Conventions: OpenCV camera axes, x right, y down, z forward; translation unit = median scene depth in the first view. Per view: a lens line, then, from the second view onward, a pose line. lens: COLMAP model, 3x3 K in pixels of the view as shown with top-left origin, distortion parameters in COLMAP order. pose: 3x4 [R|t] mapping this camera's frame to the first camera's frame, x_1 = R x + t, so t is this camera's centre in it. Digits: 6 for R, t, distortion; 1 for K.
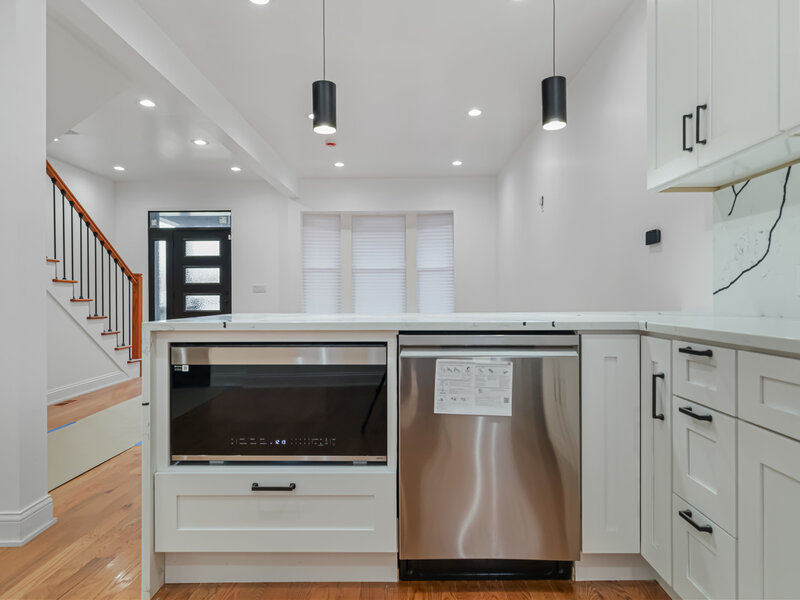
lens RADIAL K [[511.3, 0, 401.3], [0, 511.3, 297.4], [0, 0, 1]] dist [0.011961, 0.000993]
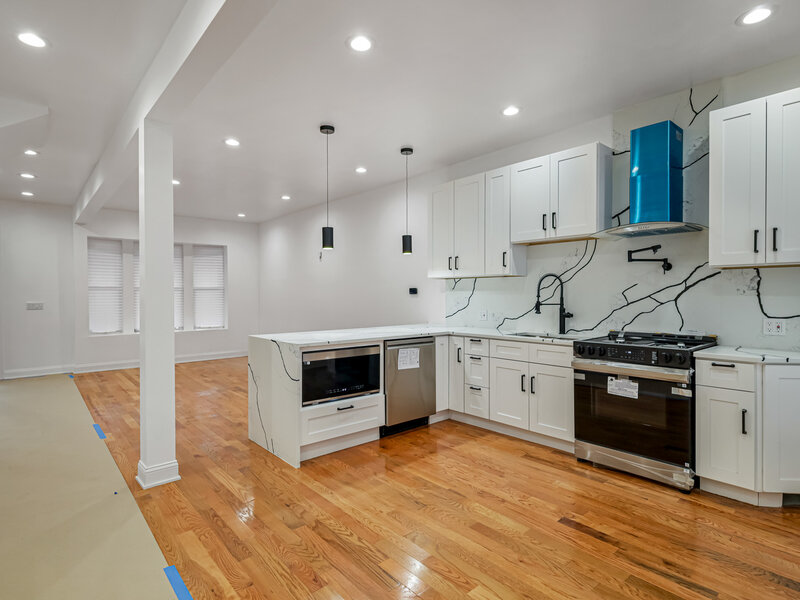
lens RADIAL K [[434.4, 0, 400.1], [0, 434.4, 298.7], [0, 0, 1]] dist [-0.002523, 0.000419]
pose [[0.751975, -0.005125, 0.659172, -1.374355], [0.003420, 0.999987, 0.003873, -0.149775], [-0.659183, -0.000658, 0.751983, -0.697651]]
